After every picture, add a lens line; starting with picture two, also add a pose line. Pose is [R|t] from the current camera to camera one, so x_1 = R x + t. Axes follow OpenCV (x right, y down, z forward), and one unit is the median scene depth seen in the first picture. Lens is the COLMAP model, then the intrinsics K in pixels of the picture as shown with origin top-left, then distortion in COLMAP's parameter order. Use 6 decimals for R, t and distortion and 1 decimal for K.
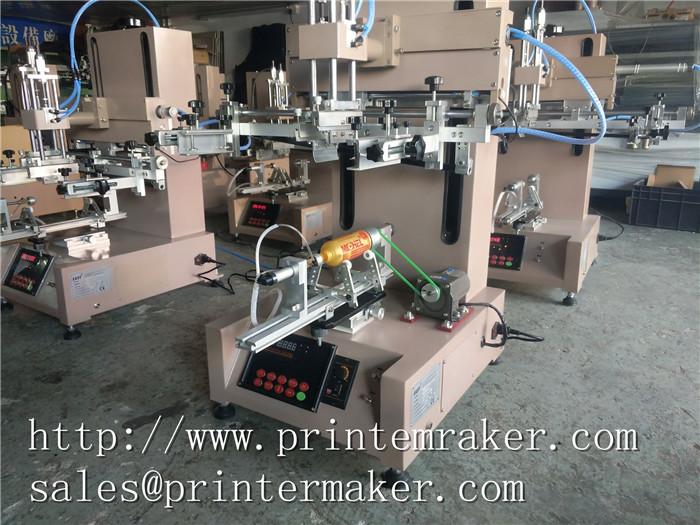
lens RADIAL K [[539.8, 0, 361.3], [0, 539.8, 259.0], [0, 0, 1]] dist [0.059745, -0.080022]
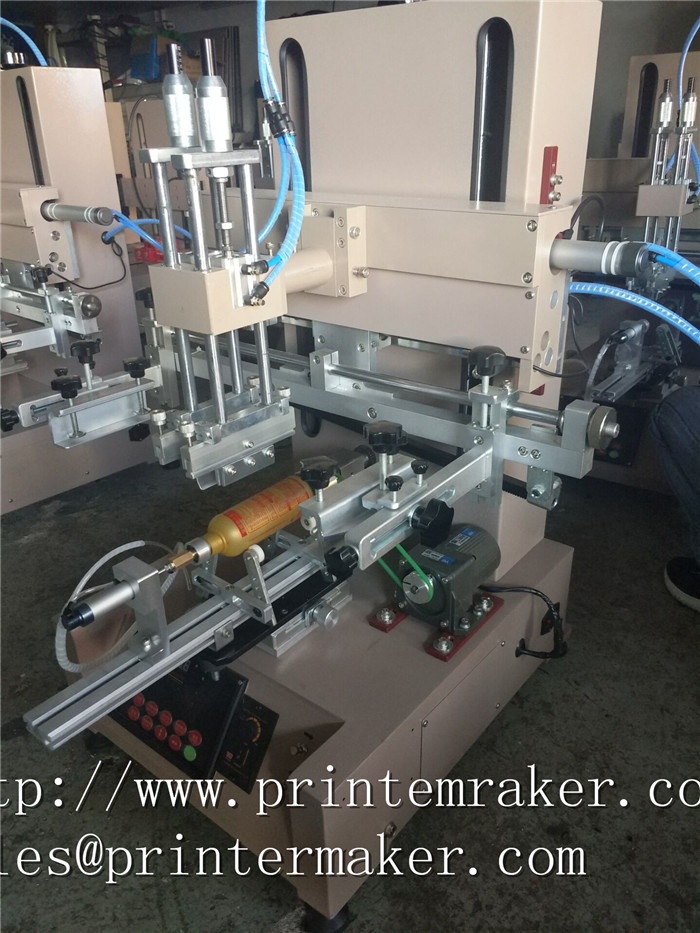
lens RADIAL K [[719.5, 0, 366.0], [0, 719.5, 469.9], [0, 0, 1]] dist [0.059745, -0.080022]
pose [[0.991414, 0.035205, -0.125932, 0.124409], [-0.012866, 0.984664, 0.173985, -0.144411], [0.130126, -0.170871, 0.976663, 0.198602]]
